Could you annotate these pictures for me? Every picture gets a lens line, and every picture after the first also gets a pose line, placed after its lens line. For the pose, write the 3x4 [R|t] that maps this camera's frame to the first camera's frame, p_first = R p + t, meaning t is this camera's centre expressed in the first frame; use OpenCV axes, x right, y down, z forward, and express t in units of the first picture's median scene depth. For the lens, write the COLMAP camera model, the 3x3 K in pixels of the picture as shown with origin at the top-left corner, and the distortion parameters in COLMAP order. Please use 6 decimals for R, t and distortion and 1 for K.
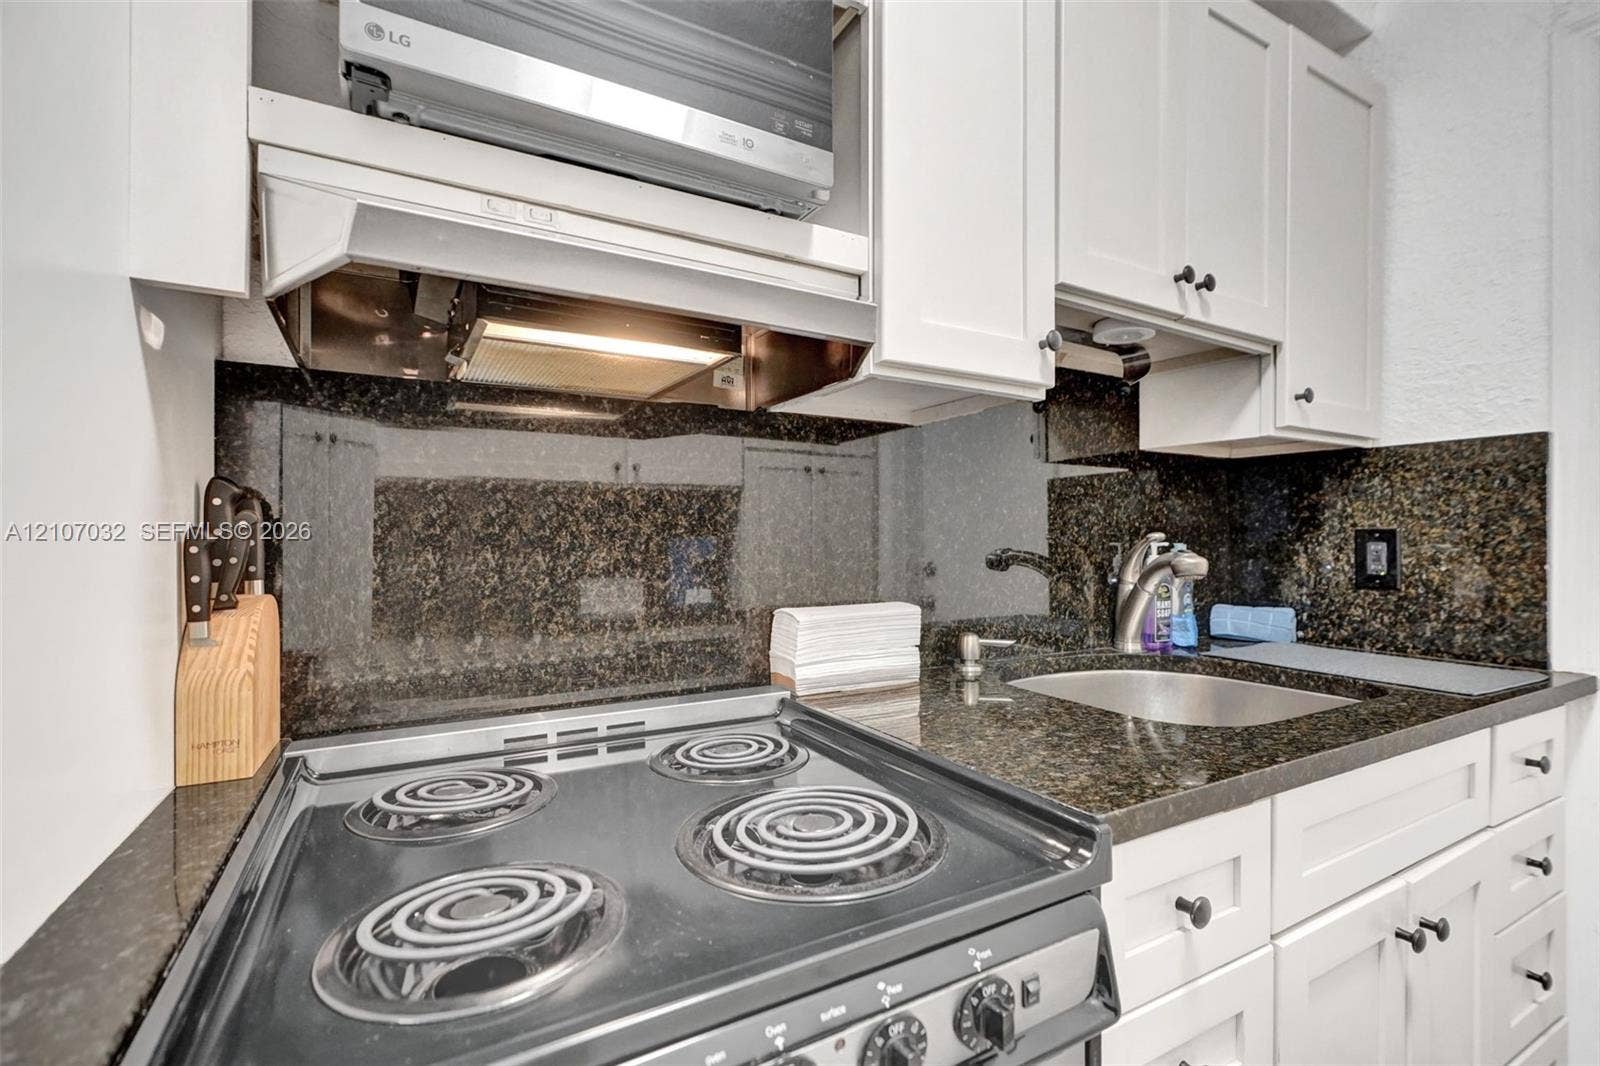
lens RADIAL K [[681.1, 0, 800.0], [0, 681.1, 533.0], [0, 0, 1]] dist [-0.025592, 0.000361]
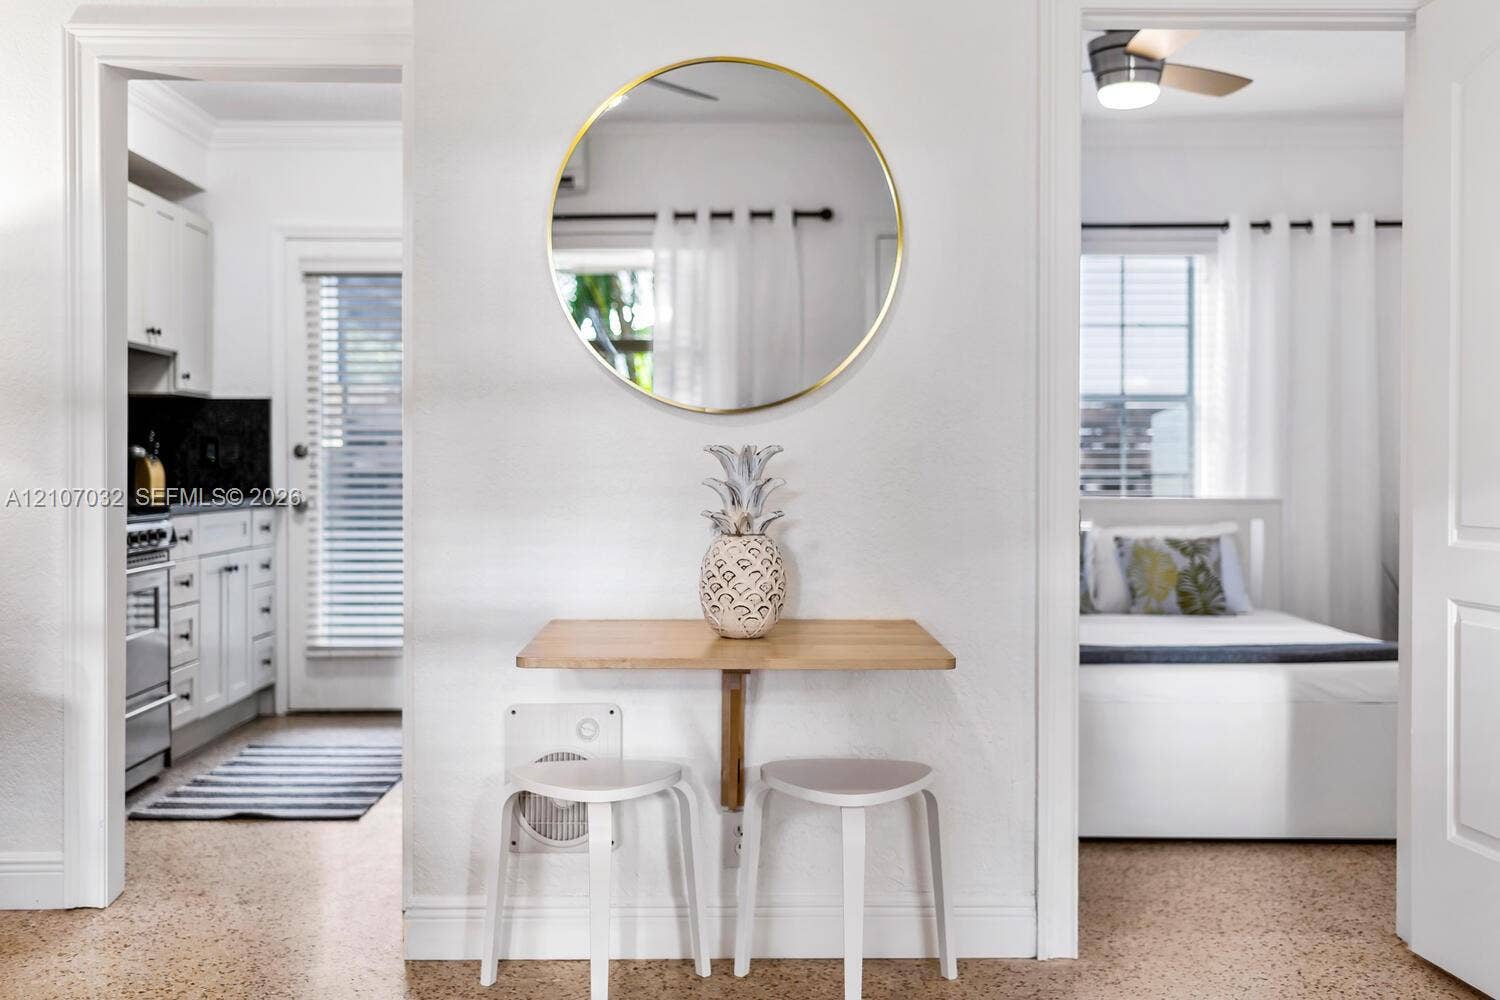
lens RADIAL K [[1553.4, 0, 753.2], [0, 1553.4, 474.1], [0, 0, 1]] dist [0.080492, 0.004129]
pose [[0.467046, -0.006395, 0.884210, -3.255878], [-0.008544, 0.999895, 0.011745, 0.044129], [-0.884192, -0.013040, 0.466942, -3.387110]]
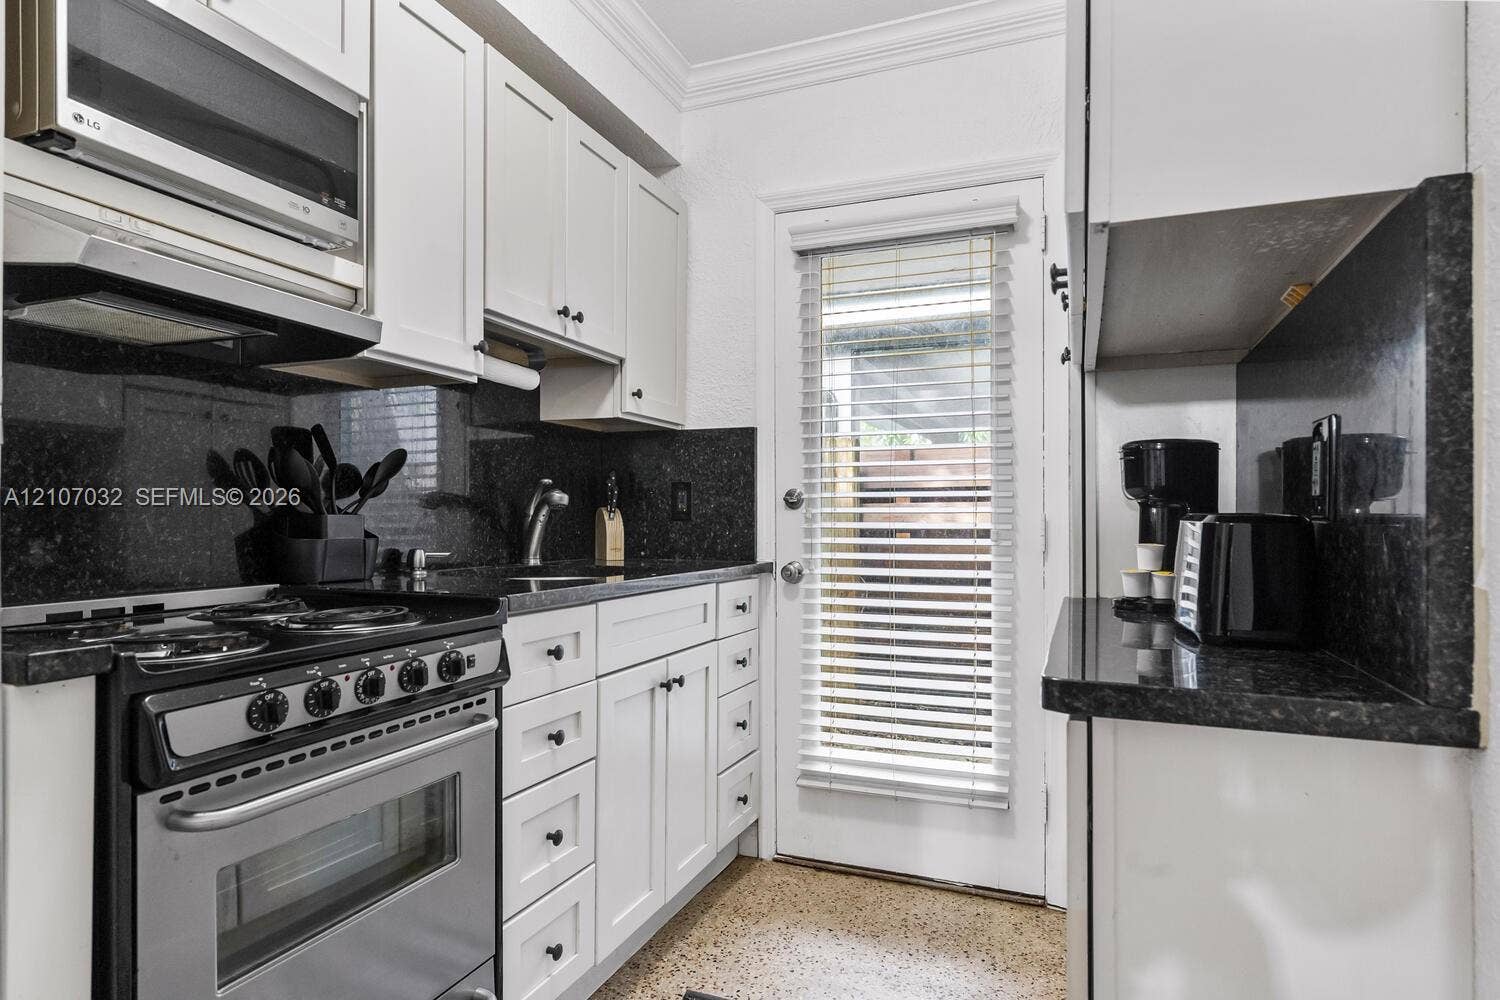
lens RADIAL K [[821.0, 0, 749.6], [0, 821.0, 517.3], [0, 0, 1]] dist [-0.002595, -0.000811]
pose [[0.769196, 0.002699, 0.639008, -0.308219], [-0.004680, 0.999988, 0.001410, 0.090408], [-0.638996, -0.004075, 0.769199, -0.727746]]
